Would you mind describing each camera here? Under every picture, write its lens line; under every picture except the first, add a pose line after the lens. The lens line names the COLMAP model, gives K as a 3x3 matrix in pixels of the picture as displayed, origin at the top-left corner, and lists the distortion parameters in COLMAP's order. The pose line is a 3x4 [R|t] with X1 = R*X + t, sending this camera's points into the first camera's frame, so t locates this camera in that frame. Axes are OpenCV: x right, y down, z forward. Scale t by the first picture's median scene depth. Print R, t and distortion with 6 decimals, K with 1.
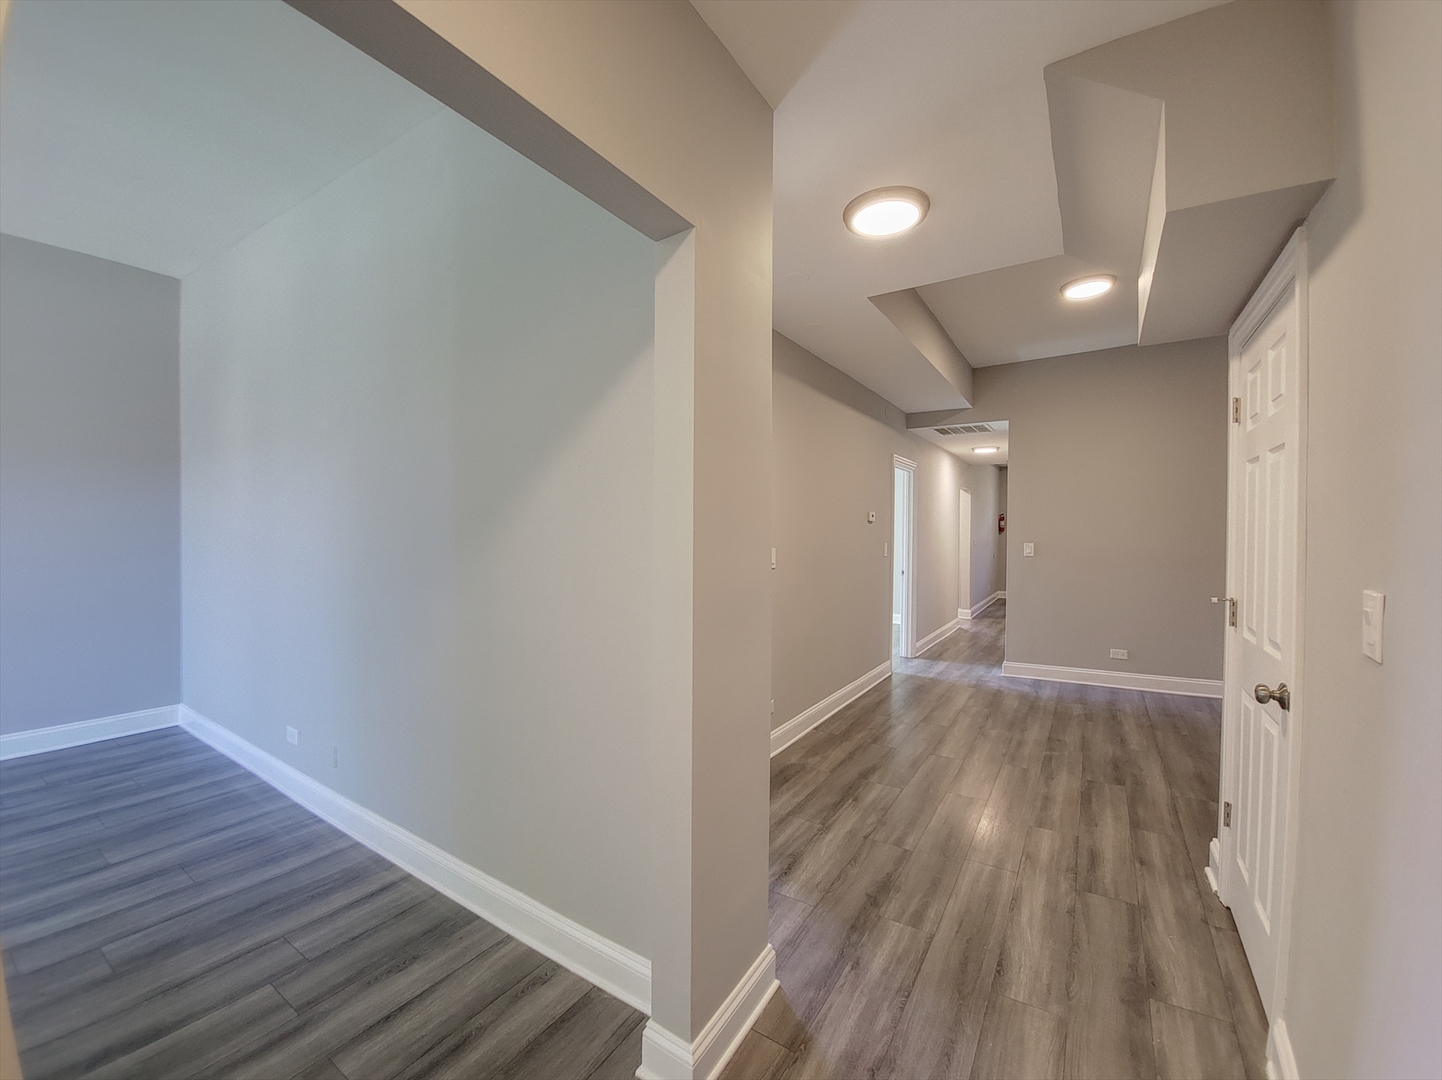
lens RADIAL K [[596.5, 0, 723.9], [0, 596.5, 534.5], [0, 0, 1]] dist [-0.011194, -0.004801]
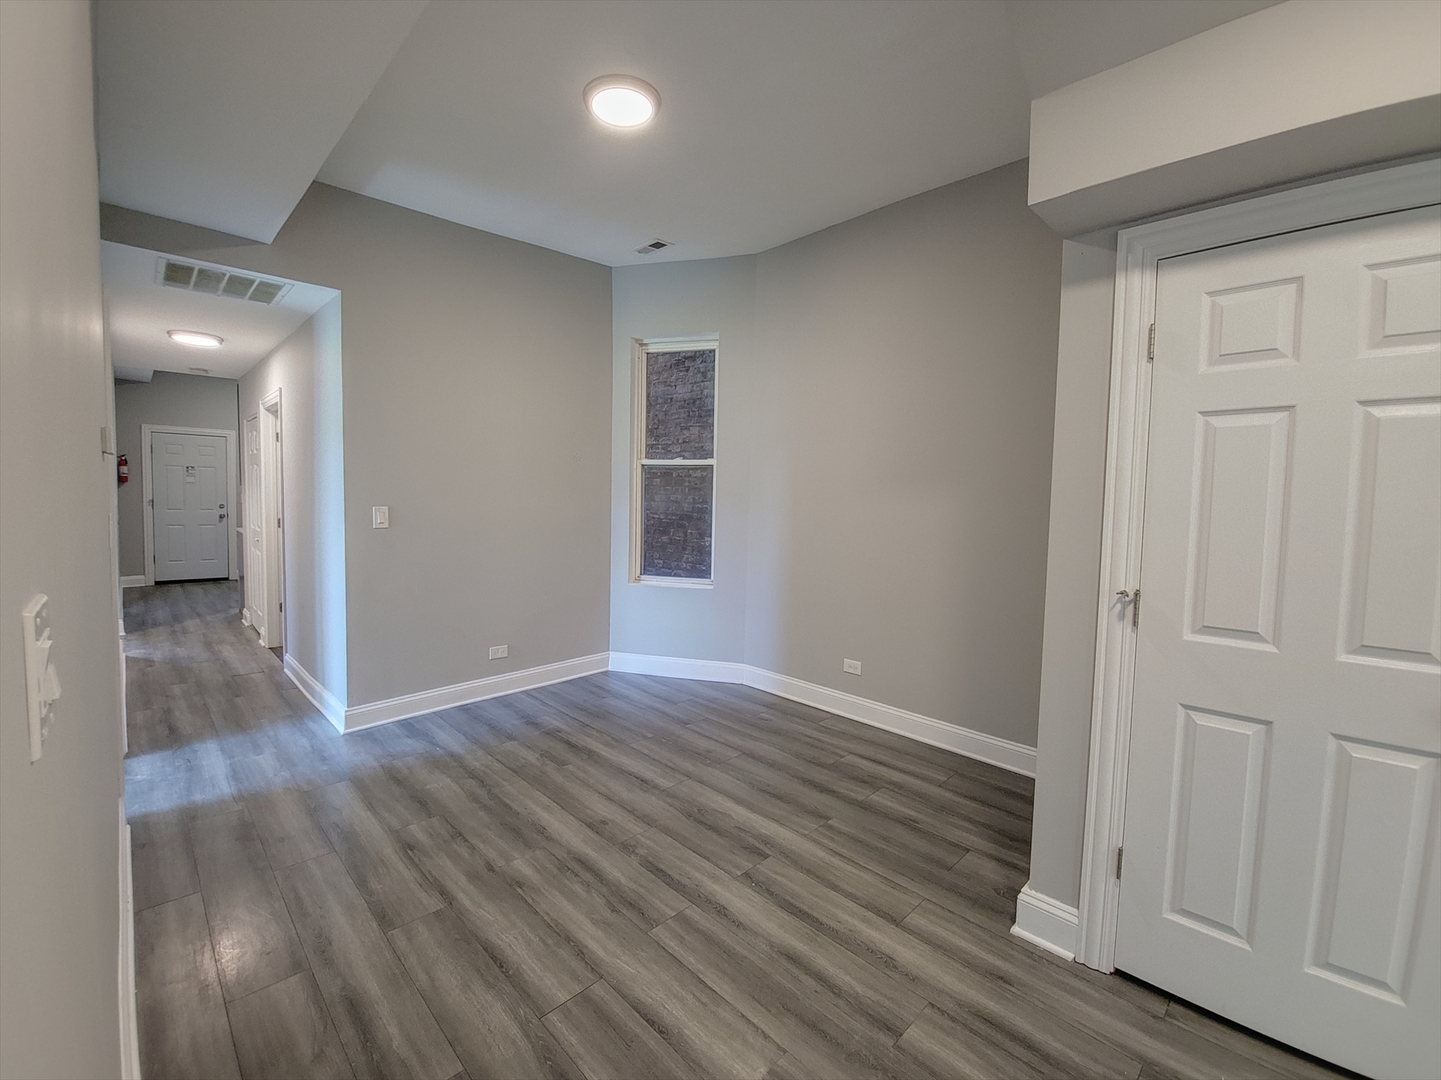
lens RADIAL K [[616.9, 0, 723.6], [0, 616.9, 538.8], [0, 0, 1]] dist [-0.017245, -0.000573]
pose [[0.244961, -0.069911, 0.967009, -0.014883], [-0.012456, 0.997088, 0.075241, -0.005507], [-0.969453, -0.030476, 0.243377, 0.692079]]
